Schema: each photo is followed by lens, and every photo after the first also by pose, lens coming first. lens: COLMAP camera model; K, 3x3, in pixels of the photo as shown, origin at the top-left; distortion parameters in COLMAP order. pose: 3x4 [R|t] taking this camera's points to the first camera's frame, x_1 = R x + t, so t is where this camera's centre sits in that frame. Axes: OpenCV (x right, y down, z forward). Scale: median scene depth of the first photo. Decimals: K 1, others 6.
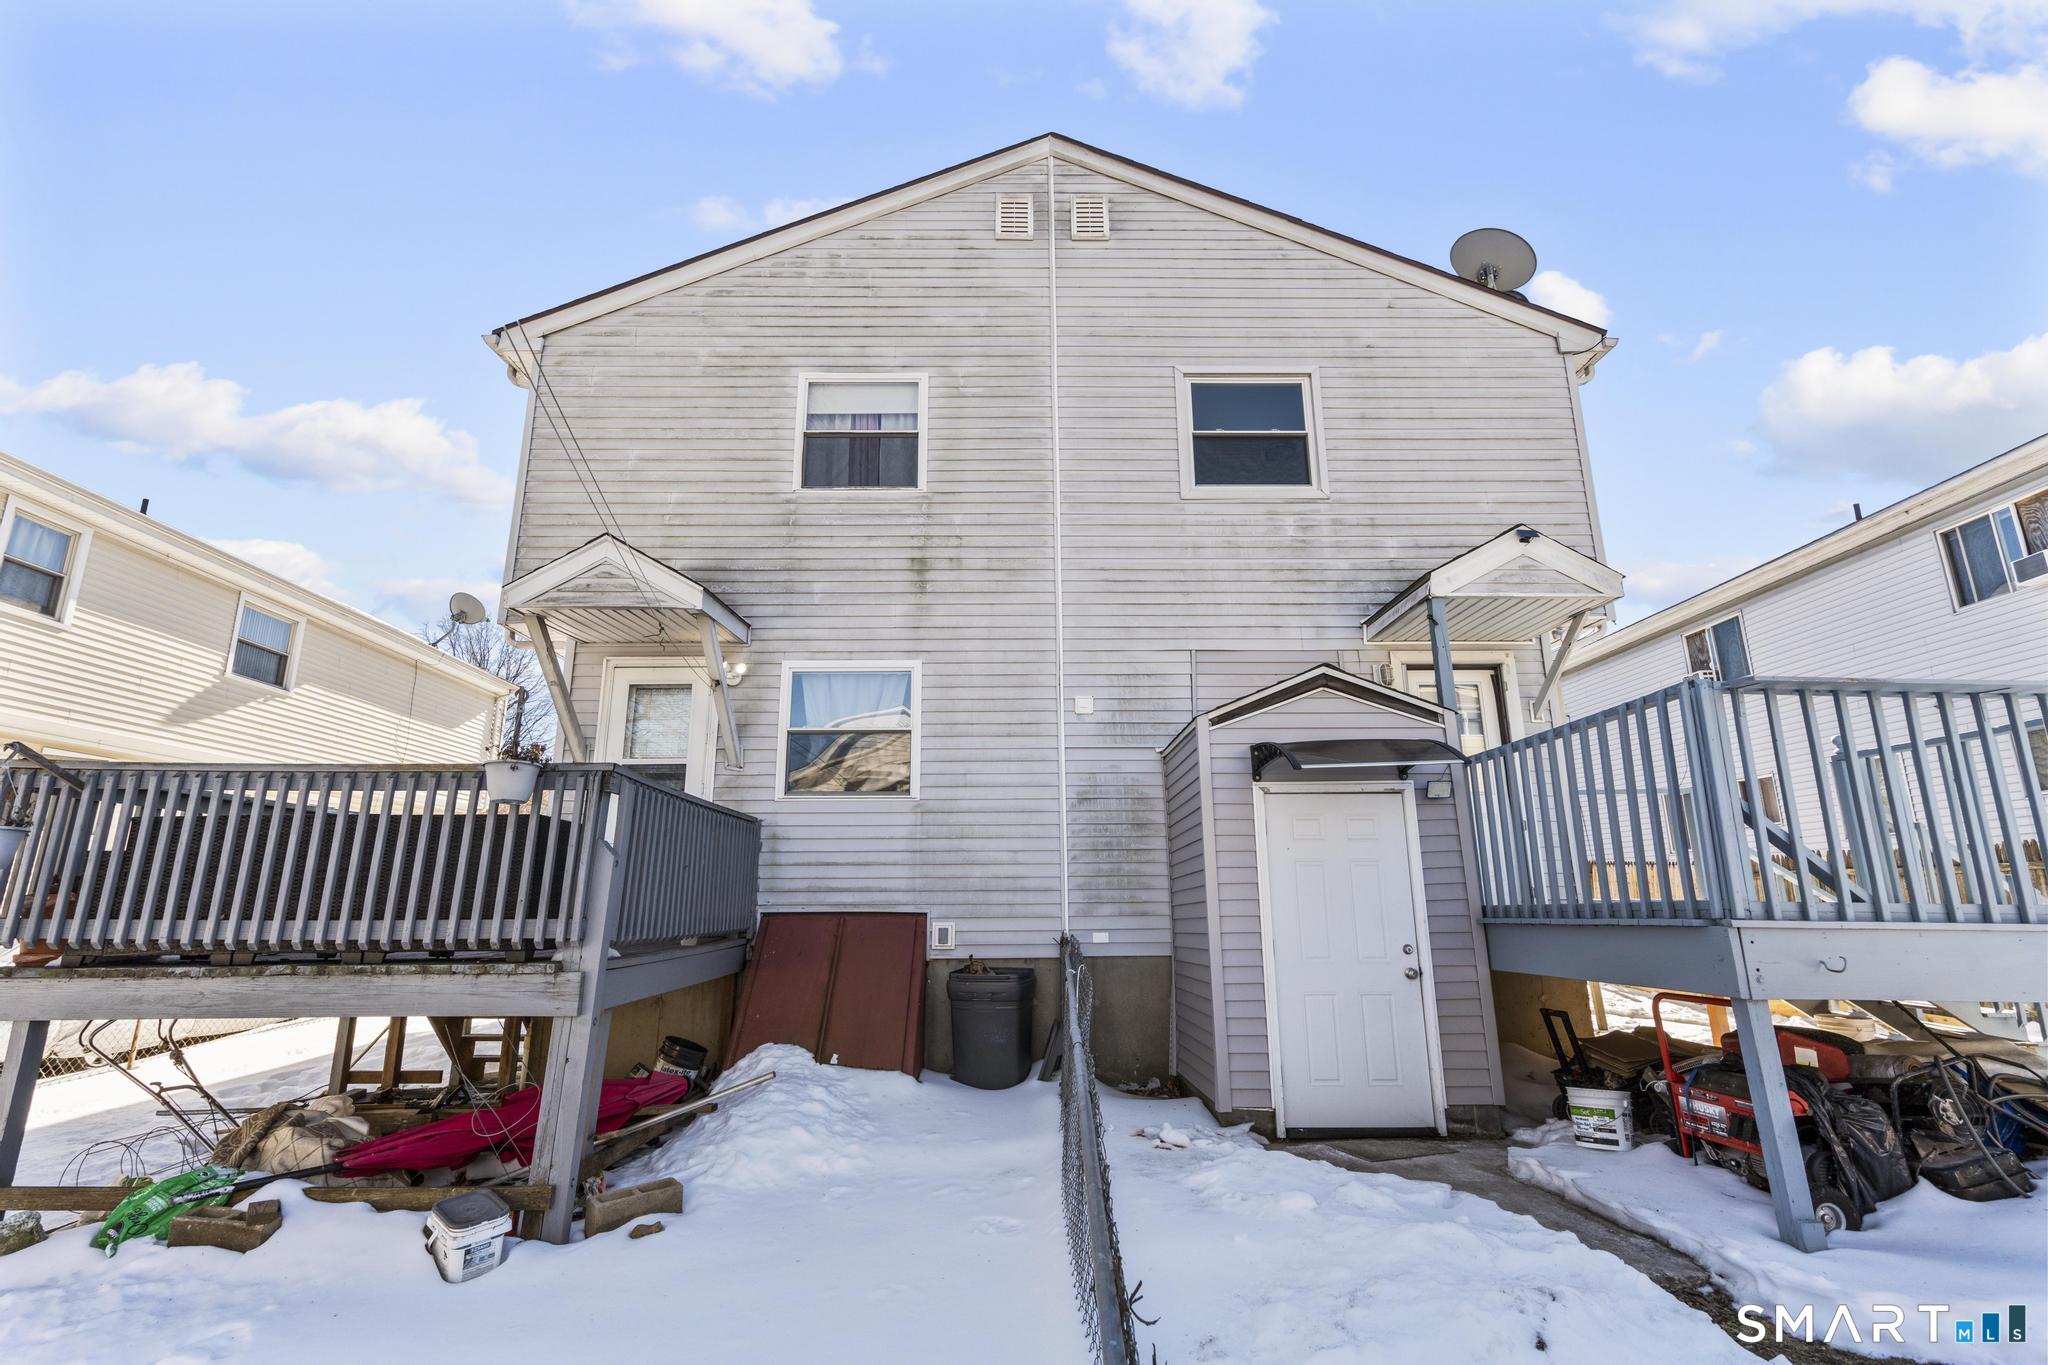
lens RADIAL K [[938.1, 0, 1020.8], [0, 938.1, 676.3], [0, 0, 1]] dist [-0.001651, 0.000948]
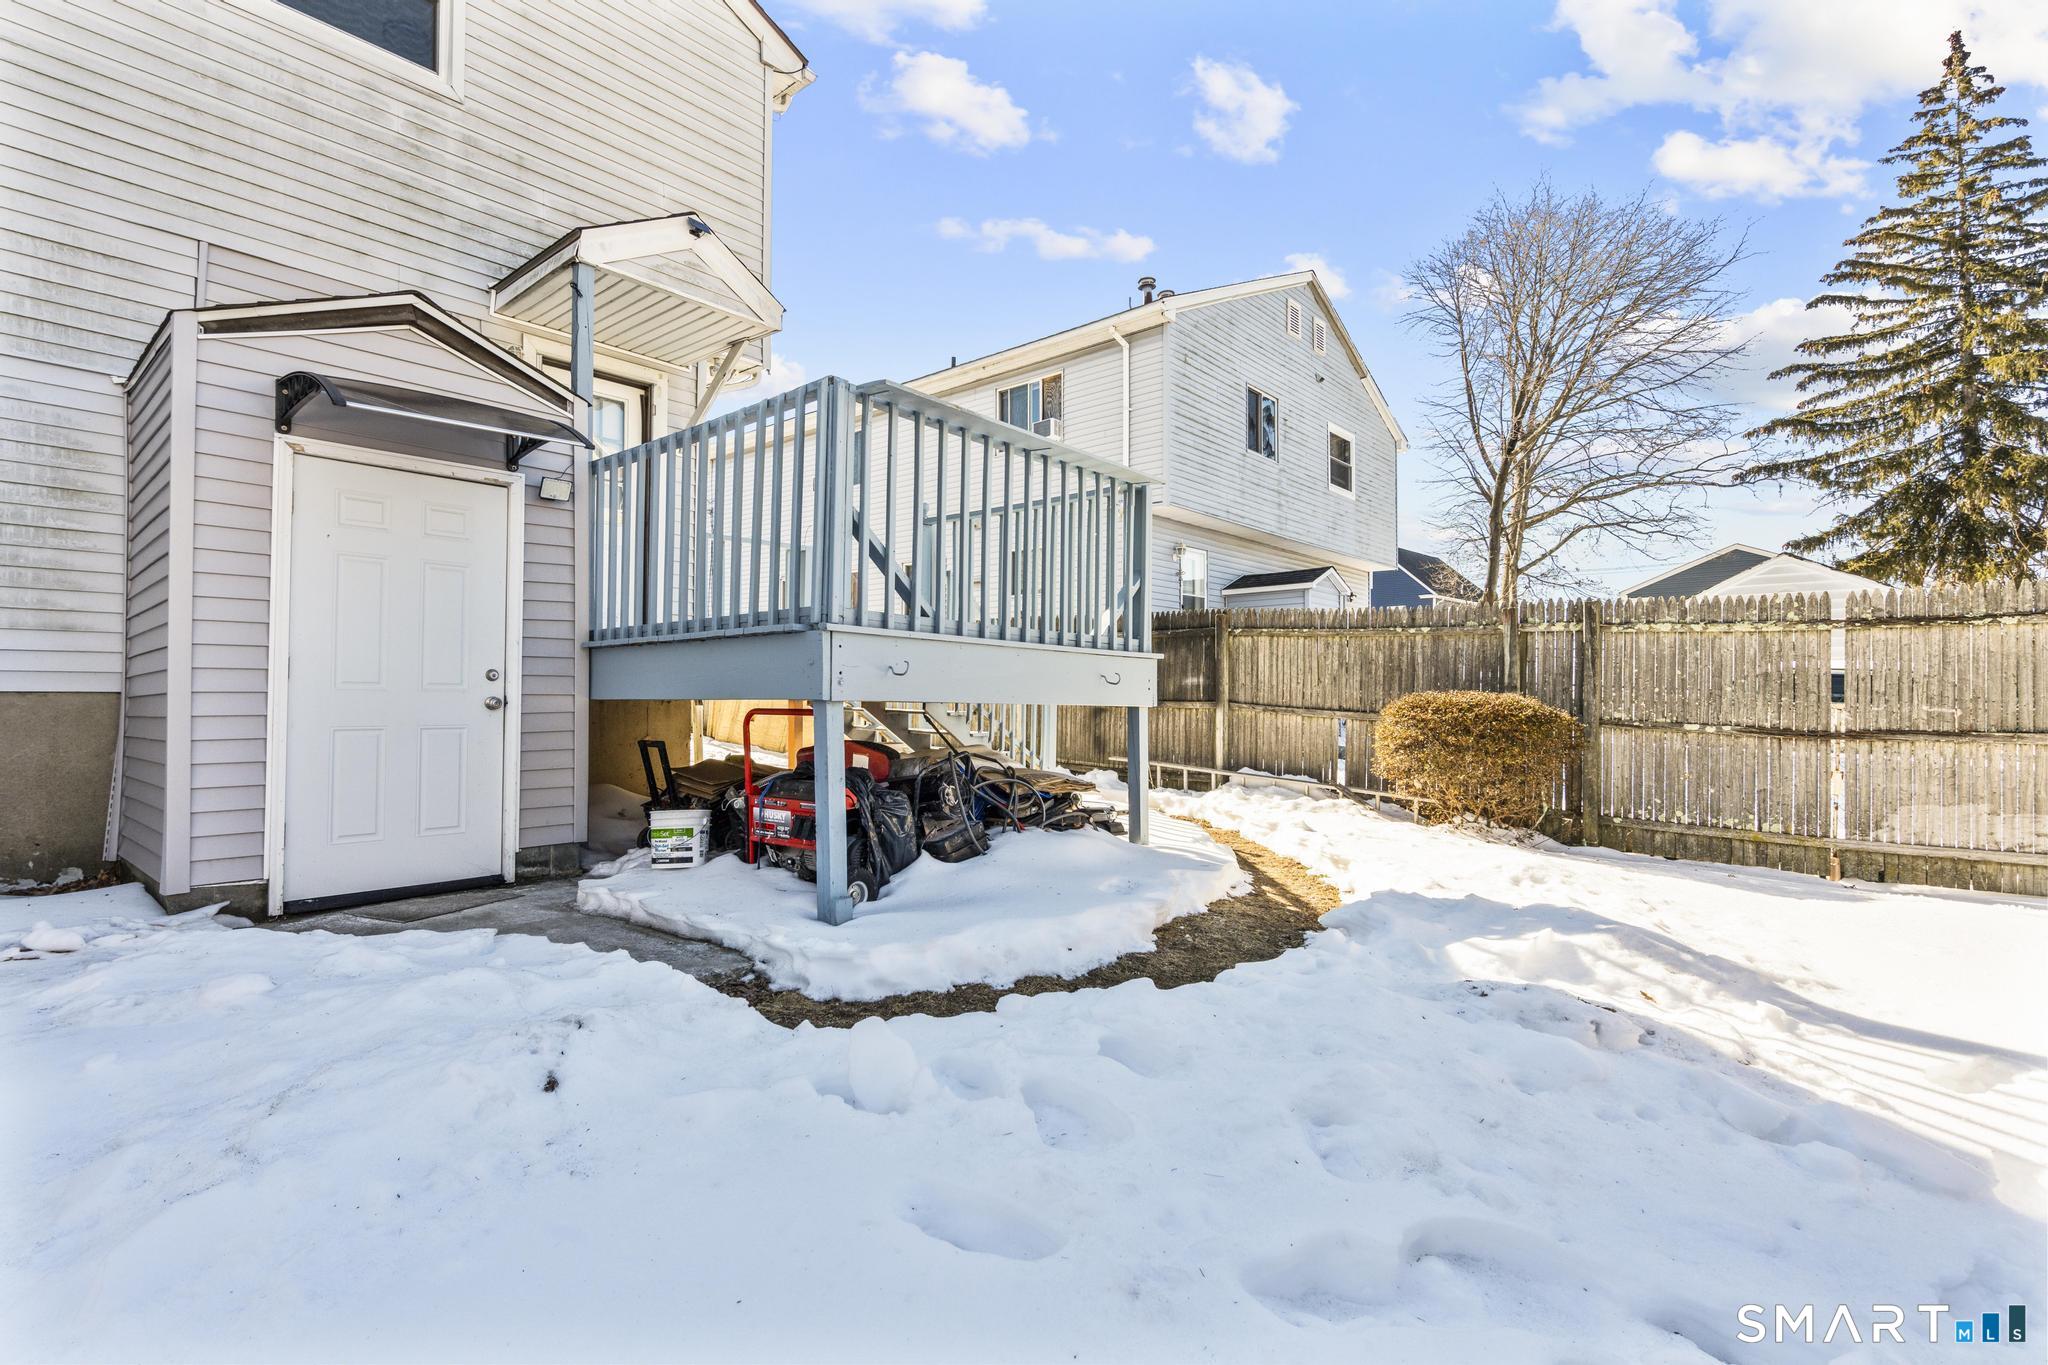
lens RADIAL K [[947.2, 0, 1010.9], [0, 947.2, 680.5], [0, 0, 1]] dist [0.000827, 0.000379]
pose [[0.667809, 0.019474, 0.744078, 0.122126], [-0.186949, 0.972002, 0.142347, 0.114076], [-0.720473, -0.234165, 0.652752, 0.162831]]
